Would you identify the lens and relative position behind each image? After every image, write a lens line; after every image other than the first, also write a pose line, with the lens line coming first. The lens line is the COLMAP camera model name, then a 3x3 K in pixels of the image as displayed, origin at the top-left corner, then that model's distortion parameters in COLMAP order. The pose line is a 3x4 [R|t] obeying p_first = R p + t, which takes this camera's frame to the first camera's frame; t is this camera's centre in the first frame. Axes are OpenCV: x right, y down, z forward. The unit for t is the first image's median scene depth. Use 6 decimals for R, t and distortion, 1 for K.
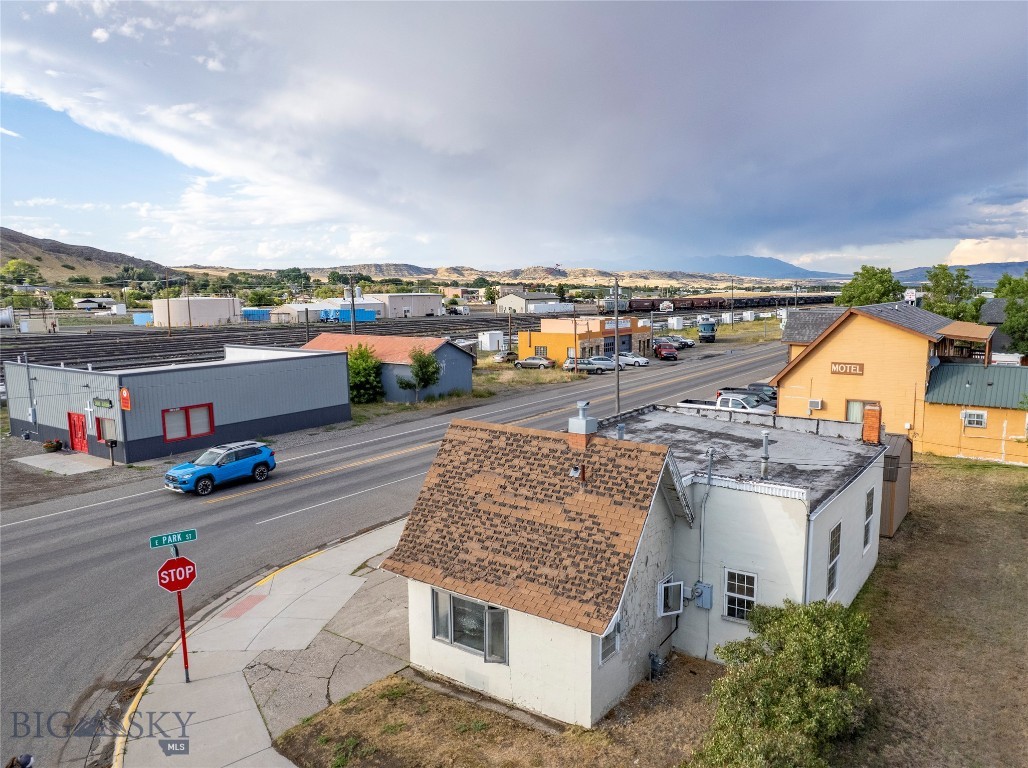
lens RADIAL K [[733.5, 0, 577.1], [0, 733.5, 392.8], [0, 0, 1]] dist [-0.041851, 0.008413]
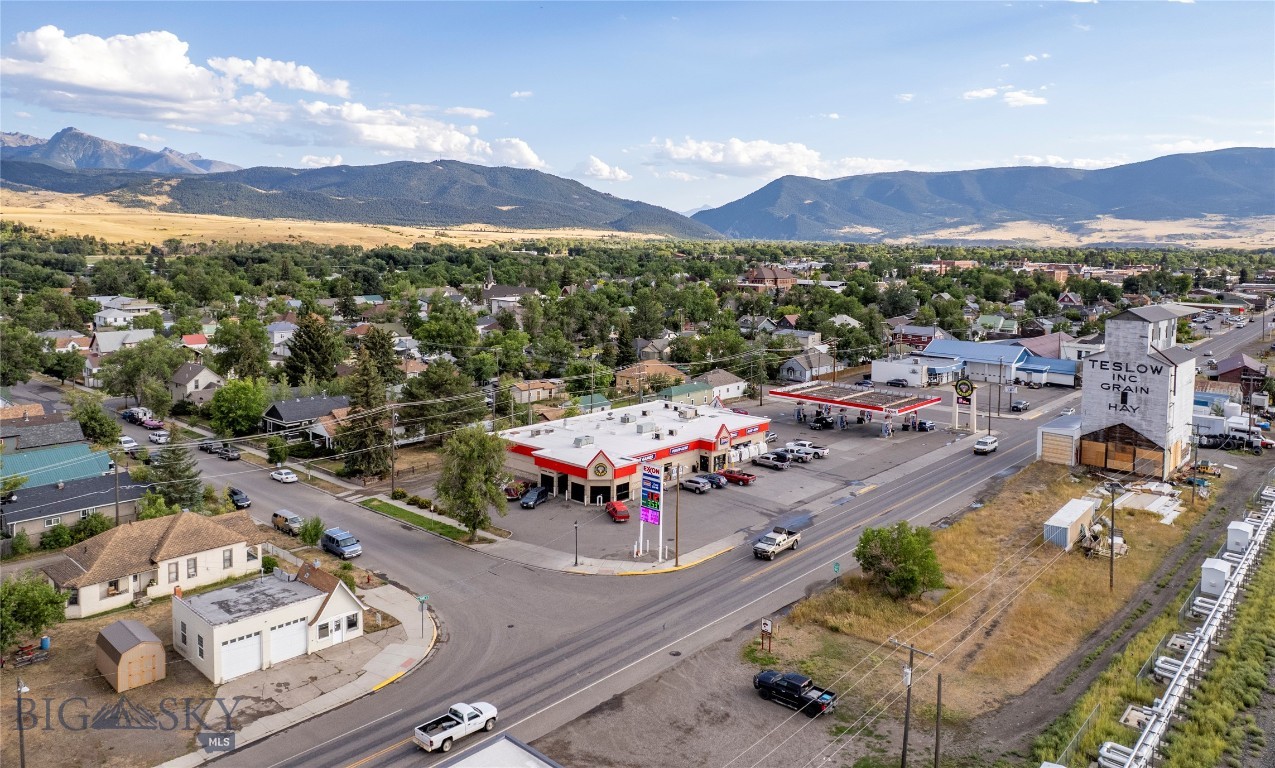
lens RADIAL K [[901.2, 0, 632.0], [0, 901.2, 288.5], [0, 0, 1]] dist [-0.041107, 0.007286]
pose [[-0.983677, -0.018167, 0.179022, -2.350920], [0.017729, 0.980265, 0.196892, -2.191582], [-0.179066, 0.196852, -0.963942, 4.804182]]
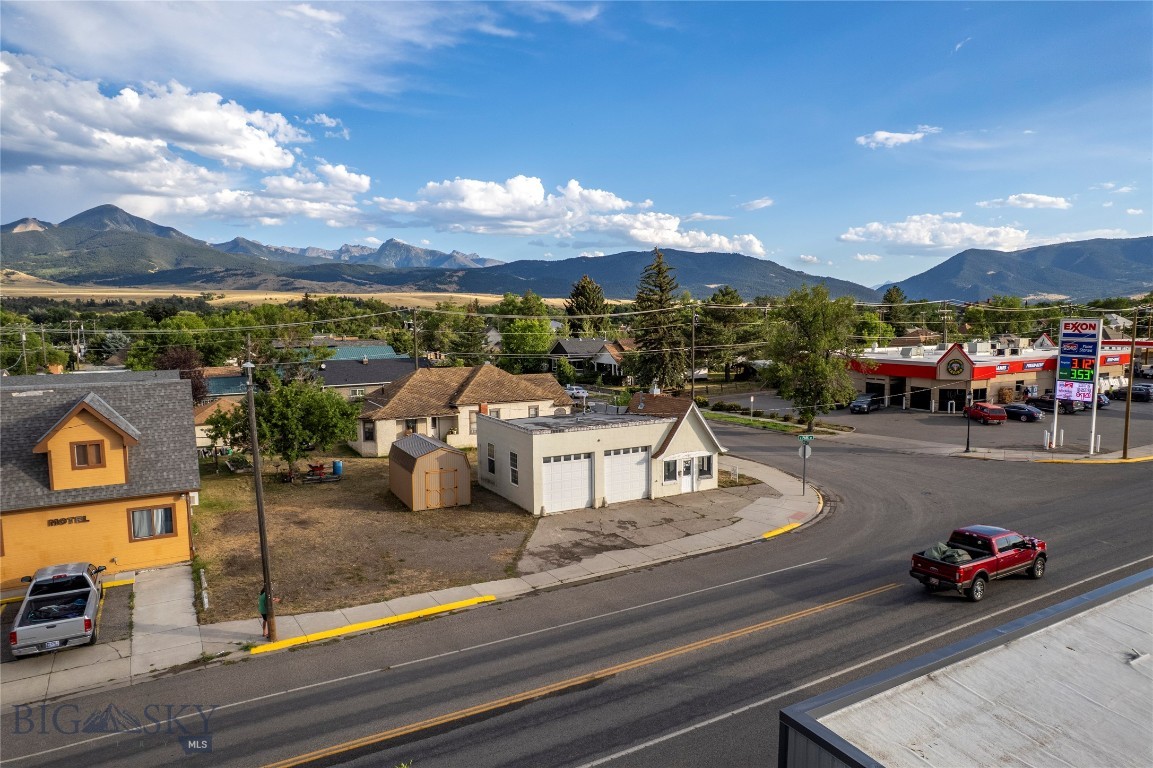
lens RADIAL K [[738.3, 0, 575.3], [0, 738.3, 382.3], [0, 0, 1]] dist [-0.069984, 0.059731]
pose [[-0.877229, -0.032718, 0.478955, -1.059808], [0.080844, 0.973359, 0.214561, -0.610154], [-0.473216, 0.226940, -0.851214, 3.499811]]
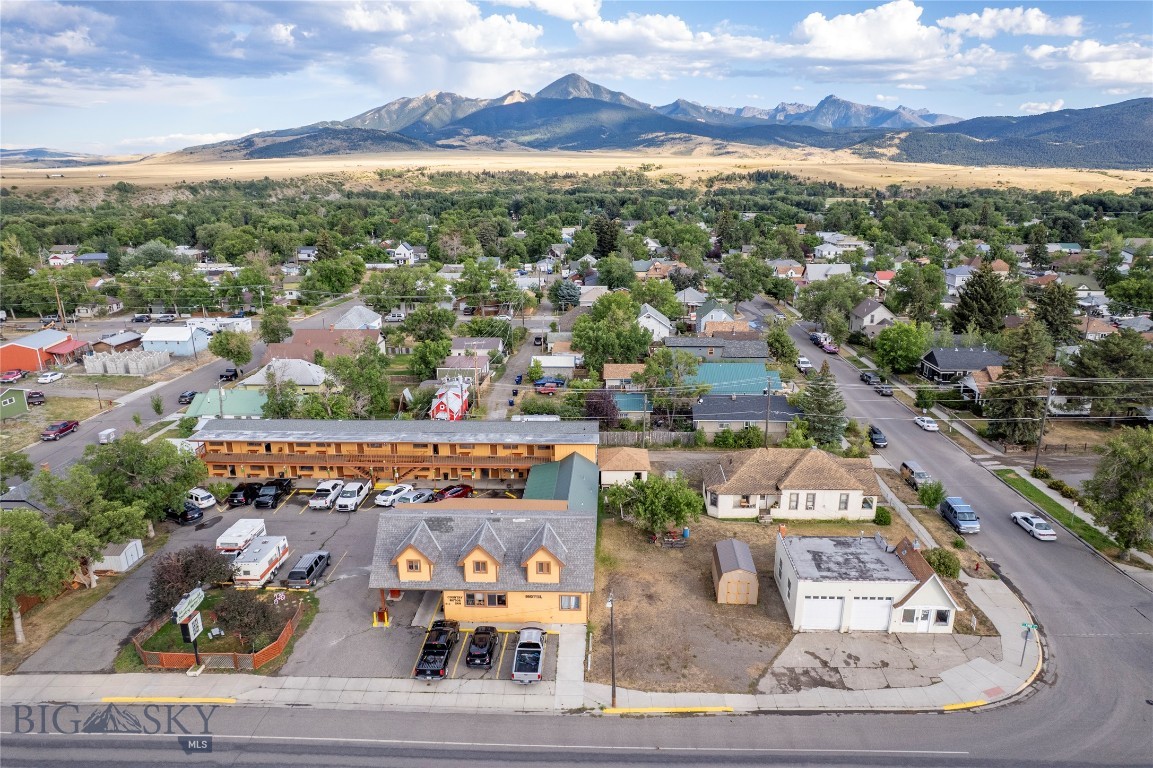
lens RADIAL K [[738.3, 0, 577.6], [0, 738.3, 380.2], [0, 0, 1]] dist [-0.069984, 0.059731]
pose [[-0.490154, -0.224635, 0.842193, -1.985385], [0.133068, 0.935610, 0.326997, -2.083396], [-0.861419, 0.272347, -0.428701, 3.709964]]
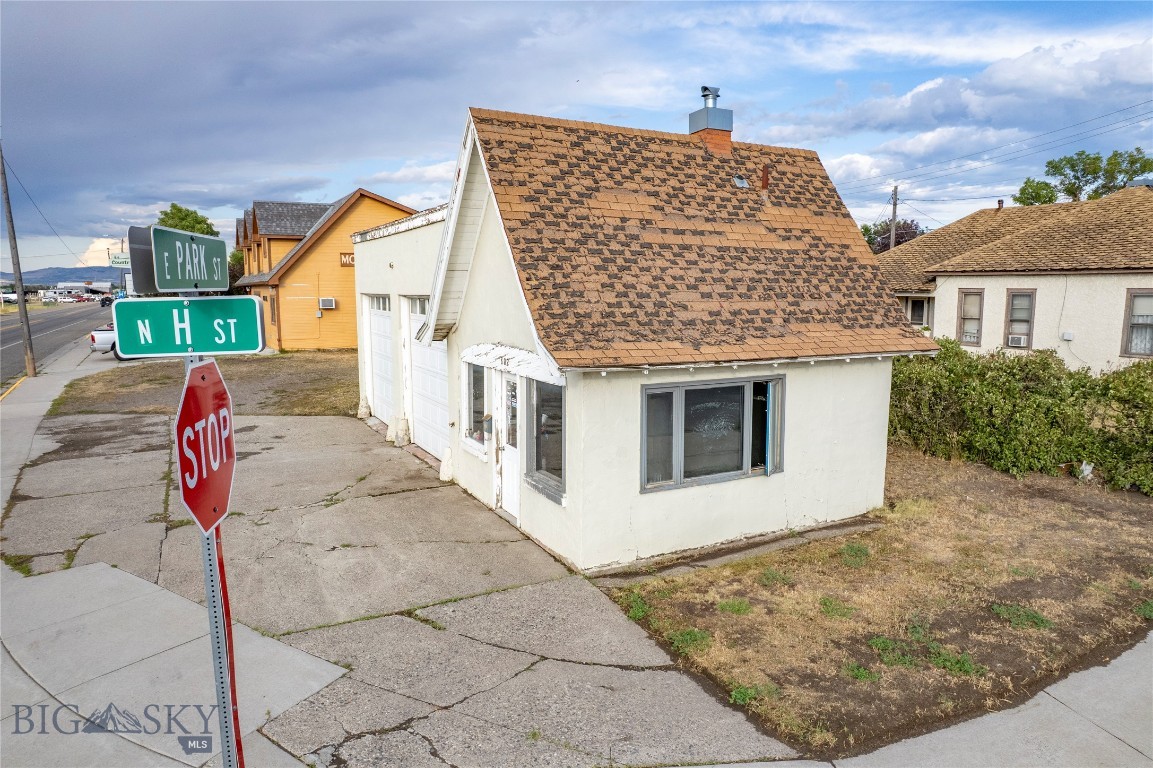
lens RADIAL K [[738.3, 0, 580.8], [0, 738.3, 382.6], [0, 0, 1]] dist [-0.069984, 0.059731]
pose [[0.486819, -0.107783, 0.866828, -0.665277], [0.121856, 0.991034, 0.054791, 0.230397], [-0.864962, 0.078954, 0.495588, 0.784152]]
